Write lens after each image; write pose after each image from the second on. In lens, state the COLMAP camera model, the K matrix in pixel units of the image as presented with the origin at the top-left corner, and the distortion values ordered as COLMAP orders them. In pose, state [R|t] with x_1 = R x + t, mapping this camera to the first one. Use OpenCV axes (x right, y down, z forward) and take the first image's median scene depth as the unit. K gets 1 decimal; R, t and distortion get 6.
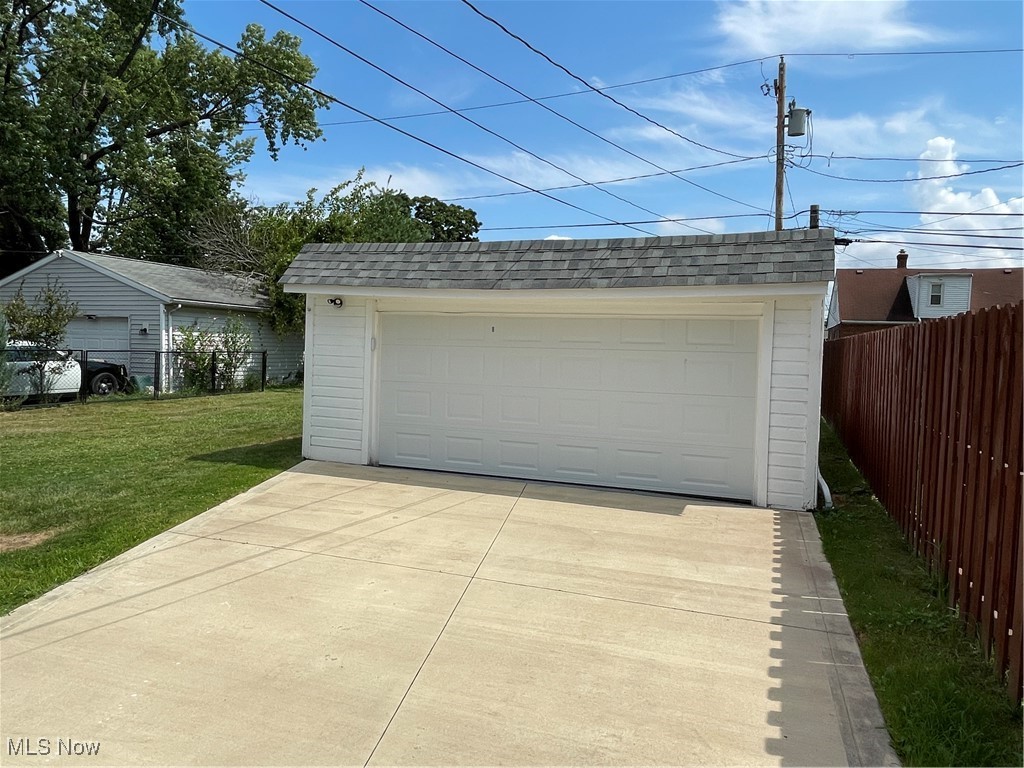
lens RADIAL K [[693.4, 0, 512.0], [0, 693.4, 384.0], [0, 0, 1]] dist [0.000568, 0.001657]
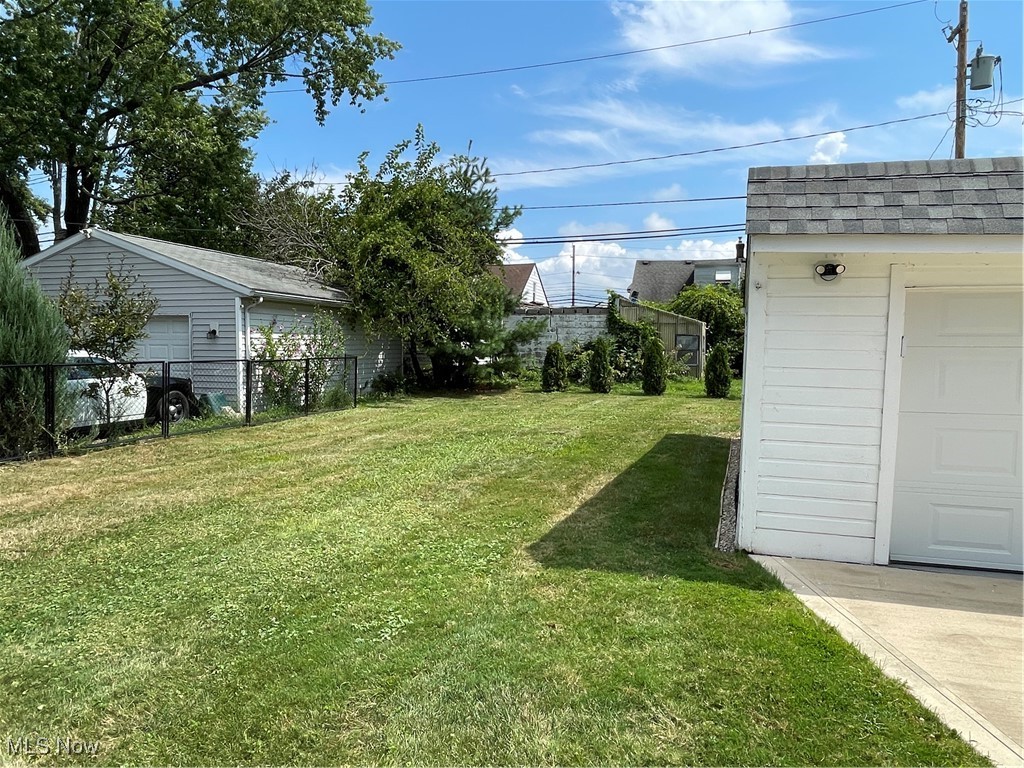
lens RADIAL K [[683.0, 0, 515.0], [0, 683.0, 403.5], [0, 0, 1]] dist [-0.006781, -0.003619]
pose [[0.997025, -0.025705, 0.072664, -0.255260], [0.023271, 0.999146, 0.034151, -0.017673], [-0.073480, -0.032358, 0.996772, 0.228912]]
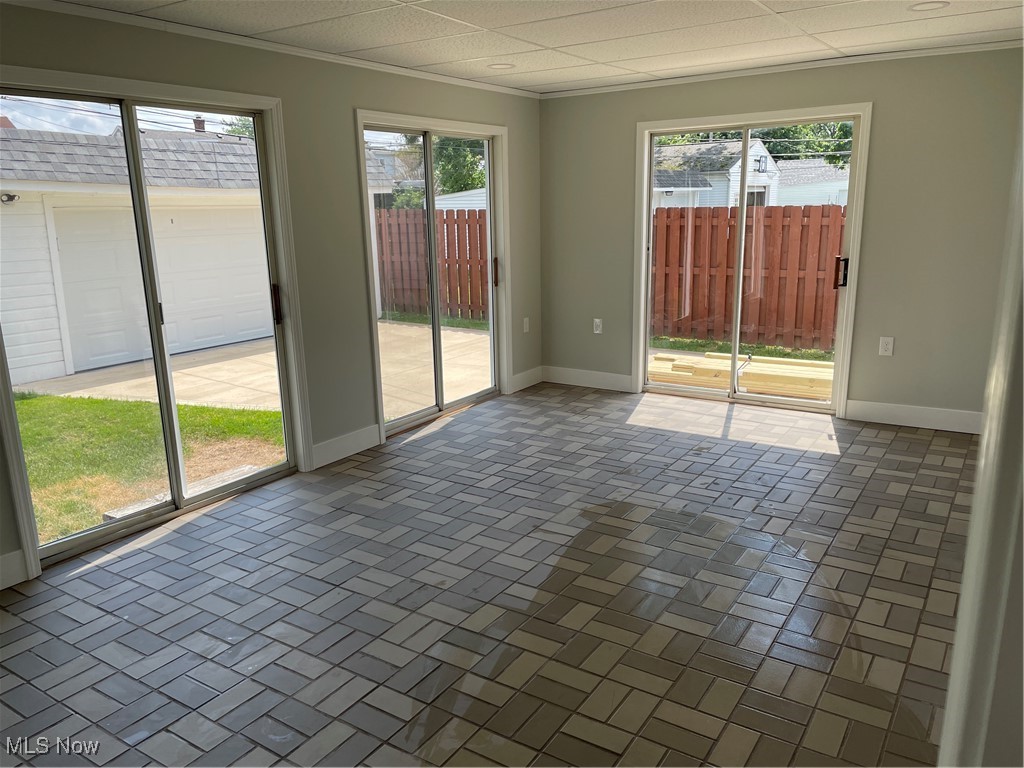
lens RADIAL K [[772.9, 0, 512.4], [0, 772.9, 391.2], [0, 0, 1]] dist [0.095262, -0.126208]
pose [[0.216894, -0.262681, 0.940189, -0.521358], [0.073233, 0.964780, 0.252657, -0.041822], [-0.973444, 0.014053, 0.228492, 0.082254]]
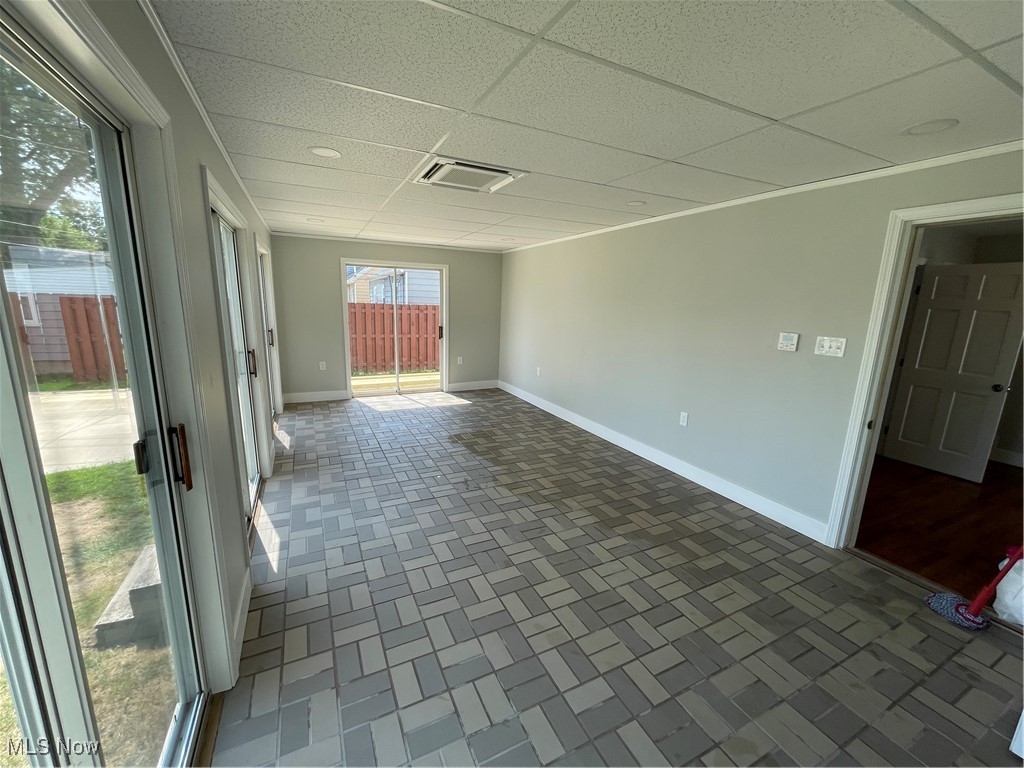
lens RADIAL K [[408.4, 0, 511.7], [0, 408.4, 384.2], [0, 0, 1]] dist [-0.000049, 0.000002]
pose [[-0.726977, -0.186897, 0.660738, -0.508574], [-0.018027, 0.967109, 0.253724, -0.051645], [-0.686426, 0.172540, -0.706435, 0.257686]]
